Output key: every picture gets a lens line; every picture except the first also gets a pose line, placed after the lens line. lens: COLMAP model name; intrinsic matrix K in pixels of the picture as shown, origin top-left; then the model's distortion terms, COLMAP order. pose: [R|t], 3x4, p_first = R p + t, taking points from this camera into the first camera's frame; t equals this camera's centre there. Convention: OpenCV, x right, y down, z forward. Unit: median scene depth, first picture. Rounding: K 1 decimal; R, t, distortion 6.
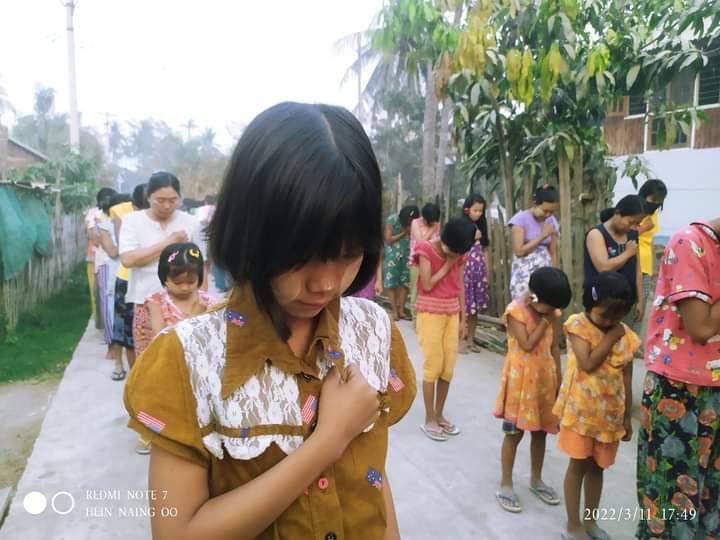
lens RADIAL K [[511.5, 0, 360.0], [0, 511.5, 270.0], [0, 0, 1]] dist [0.030750, -0.057226]
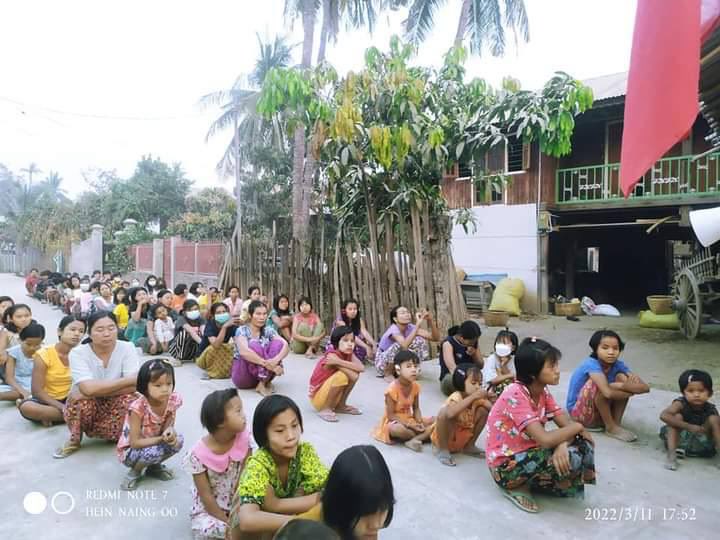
lens RADIAL K [[511.5, 0, 360.0], [0, 511.5, 270.0], [0, 0, 1]] dist [0.030750, -0.057226]
pose [[0.960678, -0.010716, 0.277458, -0.085825], [0.038484, 0.994749, -0.094829, 0.048527], [-0.274985, 0.101777, 0.956046, -0.160809]]
